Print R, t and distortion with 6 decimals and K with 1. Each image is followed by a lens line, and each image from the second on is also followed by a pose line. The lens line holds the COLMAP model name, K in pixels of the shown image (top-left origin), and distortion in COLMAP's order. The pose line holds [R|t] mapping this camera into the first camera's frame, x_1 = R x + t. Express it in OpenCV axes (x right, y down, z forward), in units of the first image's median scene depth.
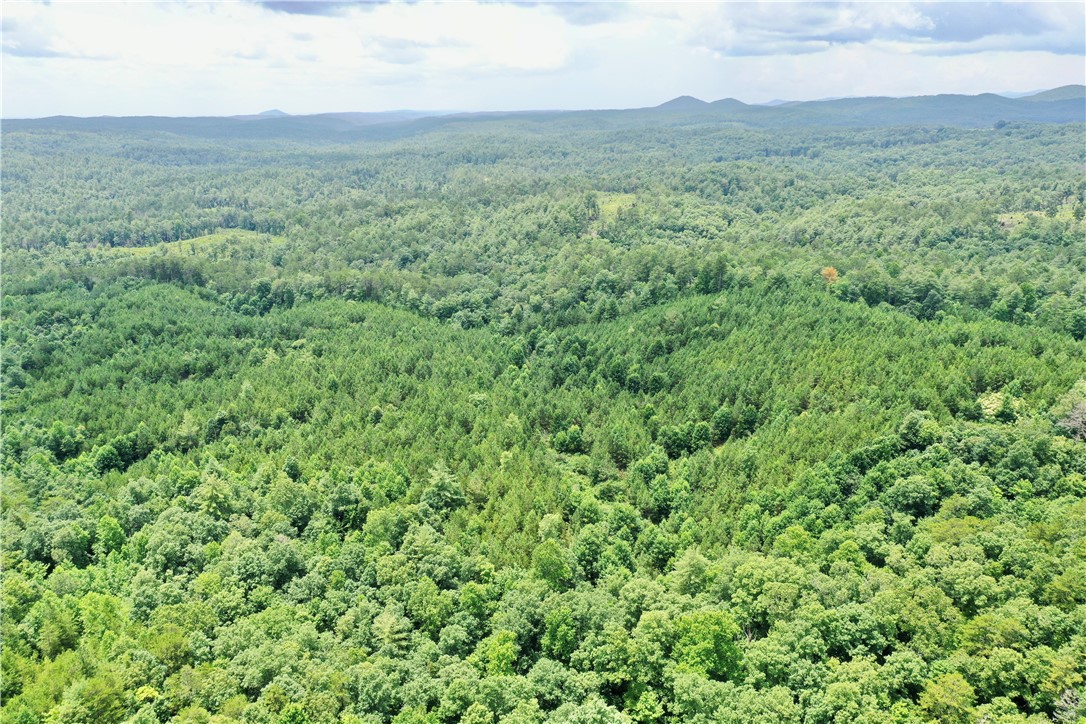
lens RADIAL K [[865.3, 0, 543.0], [0, 865.3, 356.0], [0, 0, 1]] dist [0.016977, -0.007203]
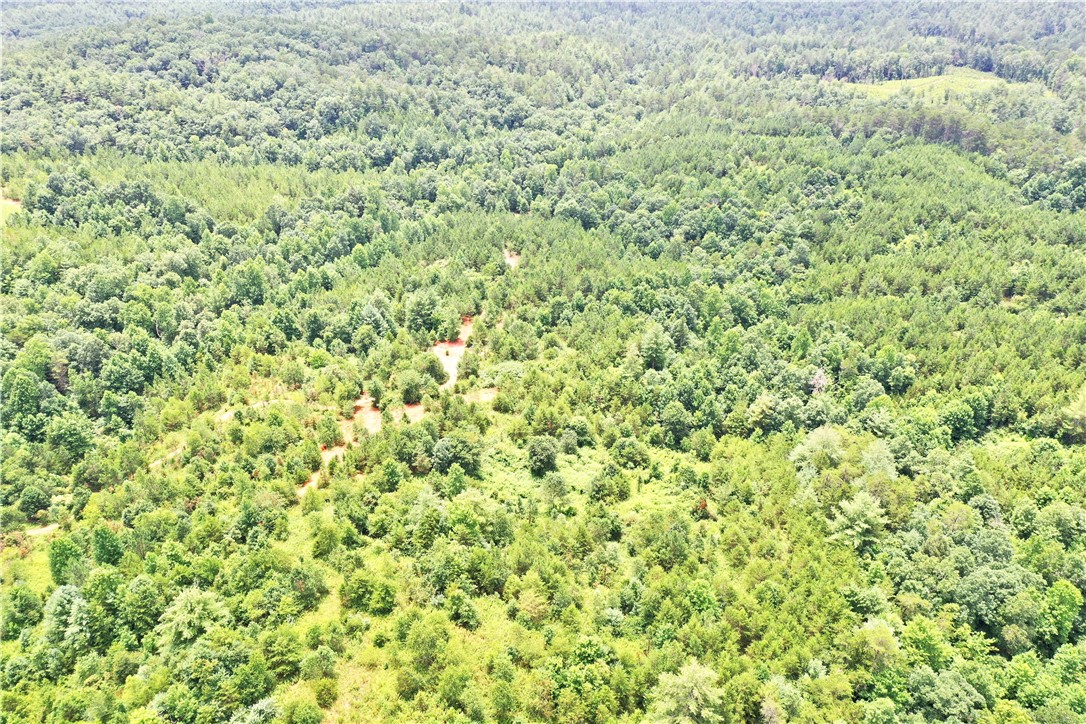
lens RADIAL K [[865.3, 0, 541.3], [0, 865.3, 363.3], [0, 0, 1]] dist [0.016977, -0.007203]
pose [[0.778447, 0.280322, -0.561640, -0.489655], [-0.162979, 0.954320, 0.250421, -0.074445], [0.606183, -0.103403, 0.788574, 0.255657]]
